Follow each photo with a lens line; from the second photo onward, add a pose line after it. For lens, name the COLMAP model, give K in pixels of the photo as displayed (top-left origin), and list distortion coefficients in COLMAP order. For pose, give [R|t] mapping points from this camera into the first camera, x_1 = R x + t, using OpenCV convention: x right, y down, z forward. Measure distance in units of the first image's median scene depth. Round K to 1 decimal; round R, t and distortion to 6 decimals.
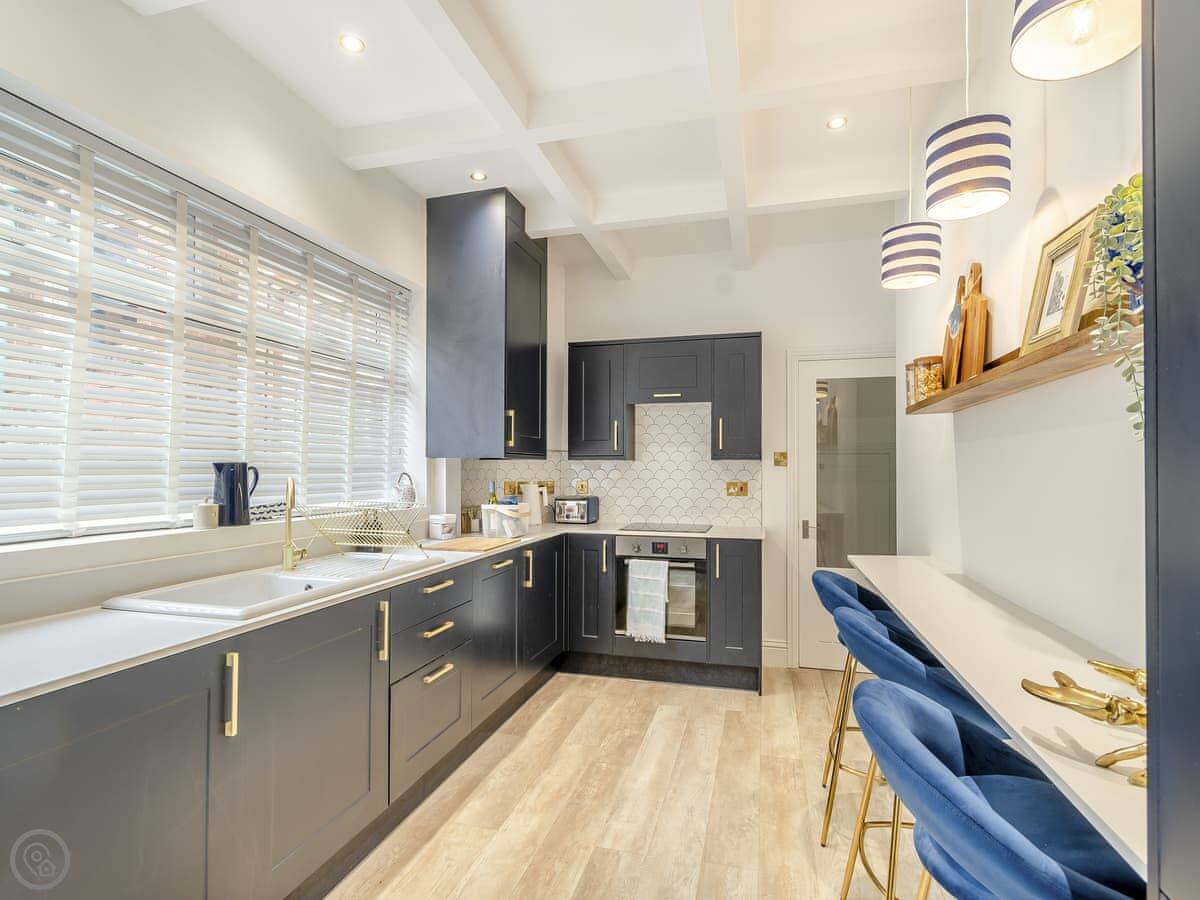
lens RADIAL K [[550.2, 0, 596.5], [0, 550.2, 454.9], [0, 0, 1]] dist [0.001374, -0.001171]
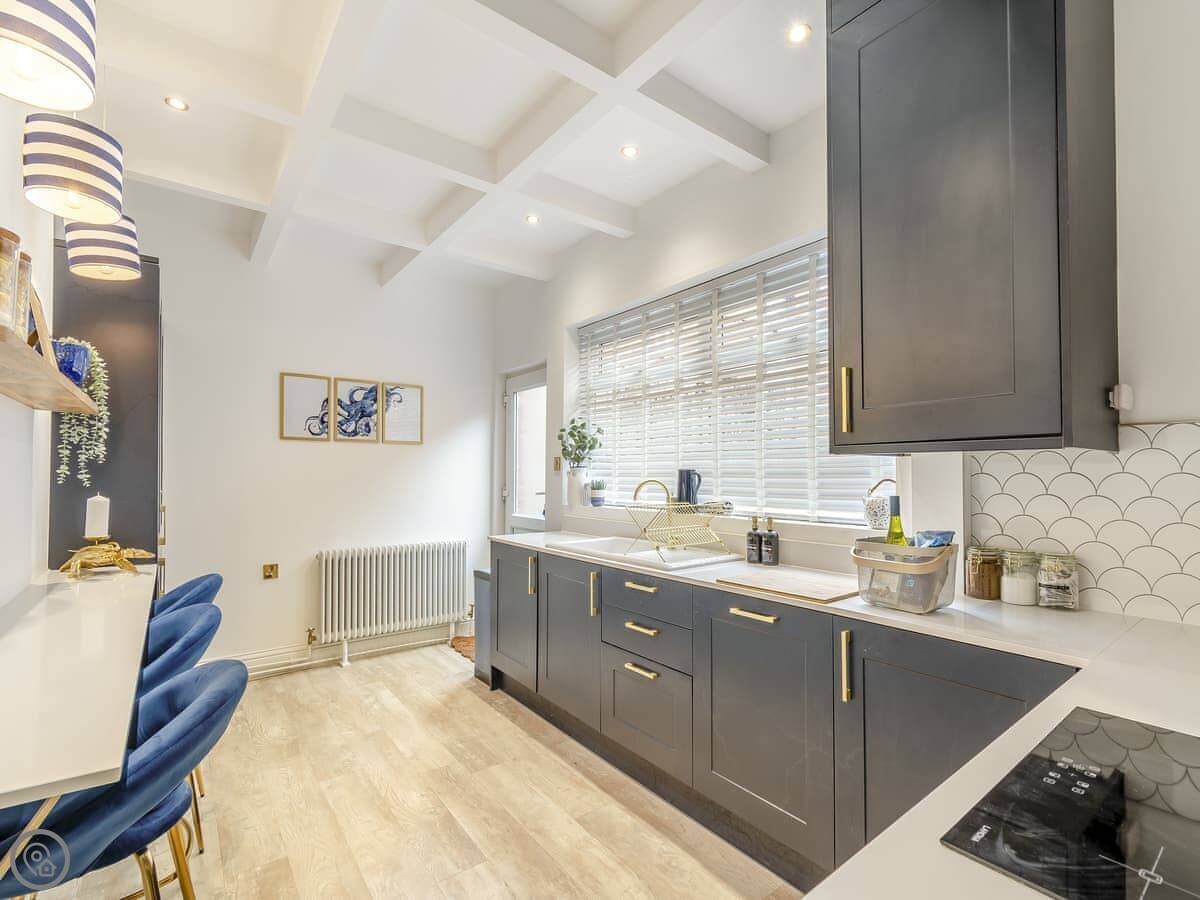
lens RADIAL K [[550.2, 0, 592.1], [0, 550.2, 462.9], [0, 0, 1]] dist [0.001374, -0.001171]
pose [[-0.591543, -0.015824, -0.806118, 0.601815], [0.022556, 0.999091, -0.036164, 0.039940], [0.805958, -0.039576, -0.590648, 1.536264]]
